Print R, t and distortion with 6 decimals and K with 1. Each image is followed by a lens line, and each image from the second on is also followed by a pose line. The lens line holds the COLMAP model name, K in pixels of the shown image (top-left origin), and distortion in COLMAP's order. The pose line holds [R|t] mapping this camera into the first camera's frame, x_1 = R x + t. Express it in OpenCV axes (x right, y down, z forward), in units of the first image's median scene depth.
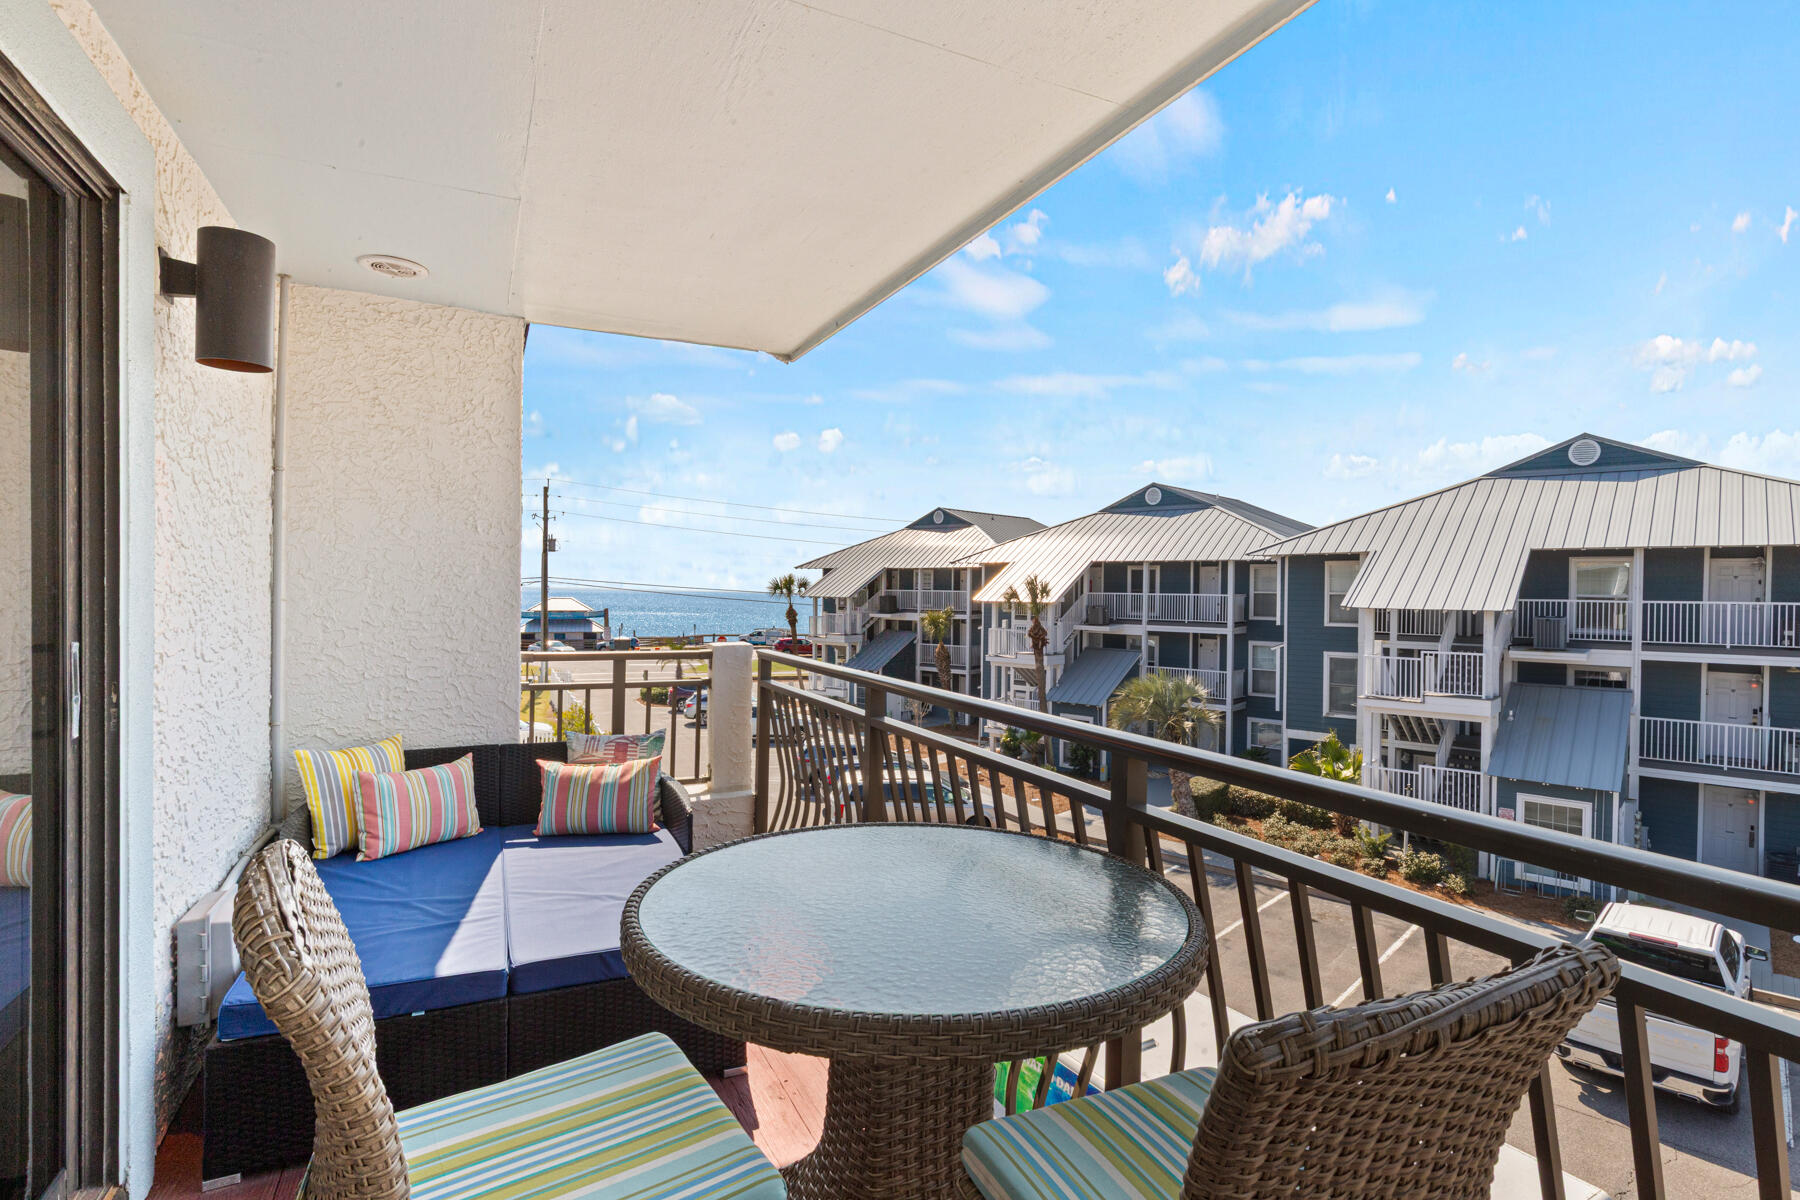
lens RADIAL K [[894.4, 0, 901.4], [0, 894.4, 608.3], [0, 0, 1]] dist [-0.001076, -0.000295]
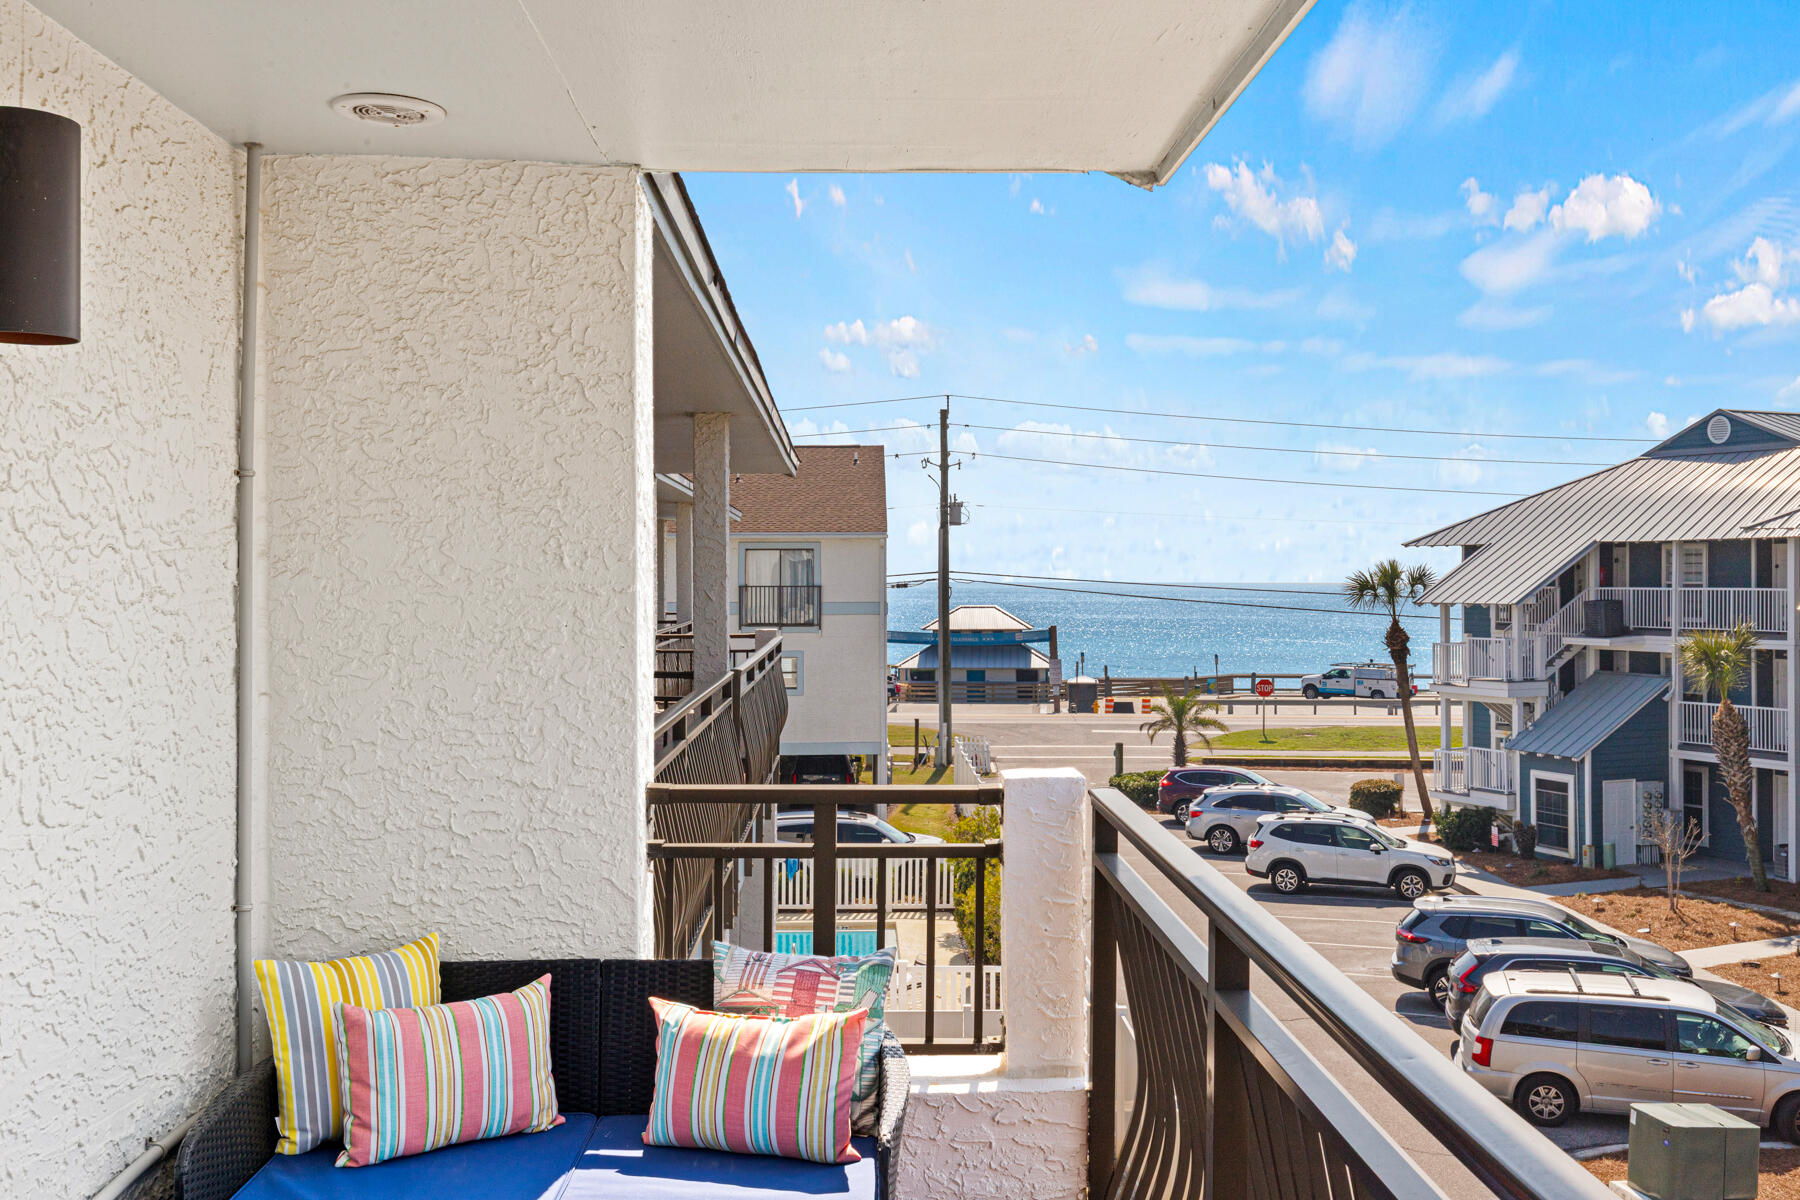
lens RADIAL K [[1723.5, 0, 900.0], [0, 1723.5, 600.0], [0, 0, 1]] dist [0.010369, -0.006718]
pose [[0.917371, -0.010655, -0.397891, 0.134793], [0.005328, 0.999881, -0.014492, -0.049580], [0.397998, 0.011174, 0.917318, 0.120438]]
